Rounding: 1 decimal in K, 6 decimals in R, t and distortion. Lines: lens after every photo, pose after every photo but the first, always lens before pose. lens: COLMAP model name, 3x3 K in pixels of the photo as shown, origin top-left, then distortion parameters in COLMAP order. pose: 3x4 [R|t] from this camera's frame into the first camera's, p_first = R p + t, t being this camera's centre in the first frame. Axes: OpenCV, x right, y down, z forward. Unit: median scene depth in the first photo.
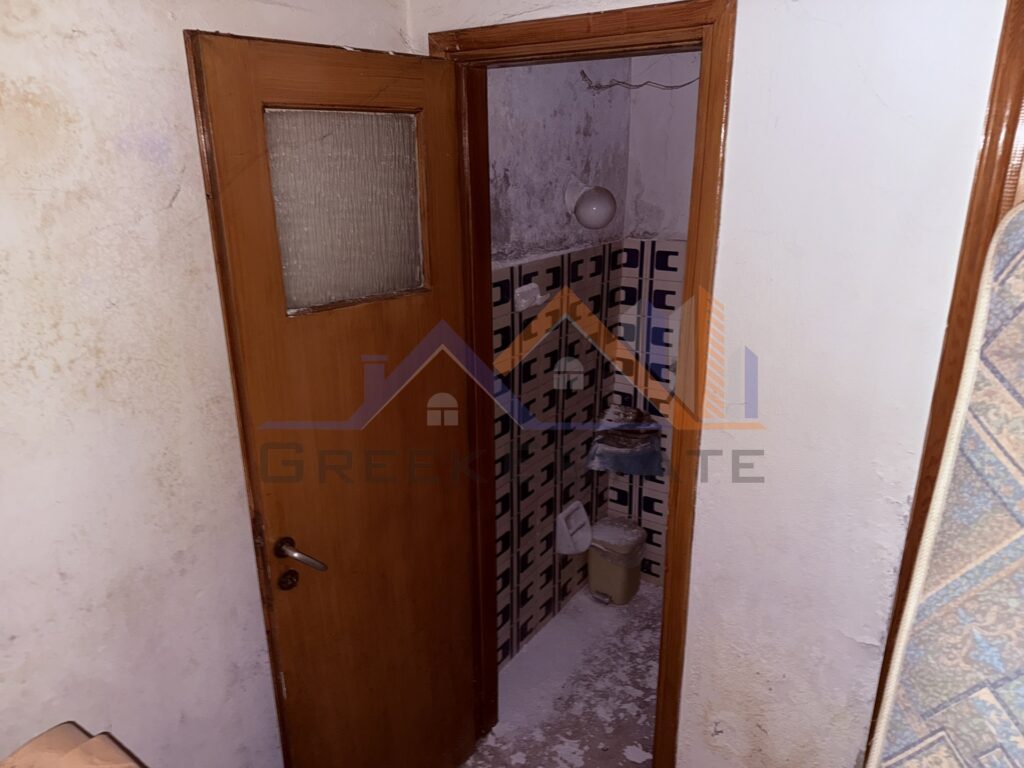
lens RADIAL K [[716.9, 0, 515.4], [0, 716.9, 383.6], [0, 0, 1]] dist [0.059256, -0.051902]
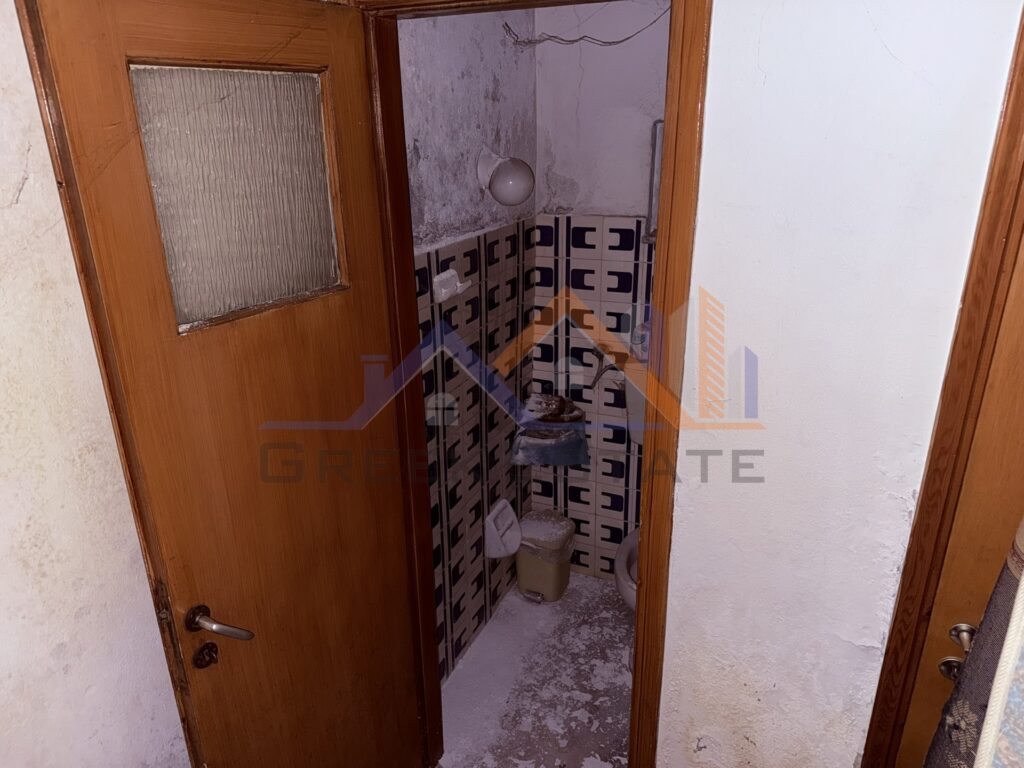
lens RADIAL K [[716.9, 0, 503.7], [0, 716.9, 386.2], [0, 0, 1]] dist [0.059256, -0.051902]
pose [[0.984113, -0.073801, 0.161480, -0.089345], [0.067214, 0.996683, 0.045888, -0.043756], [-0.164331, -0.034305, 0.985809, 0.143322]]
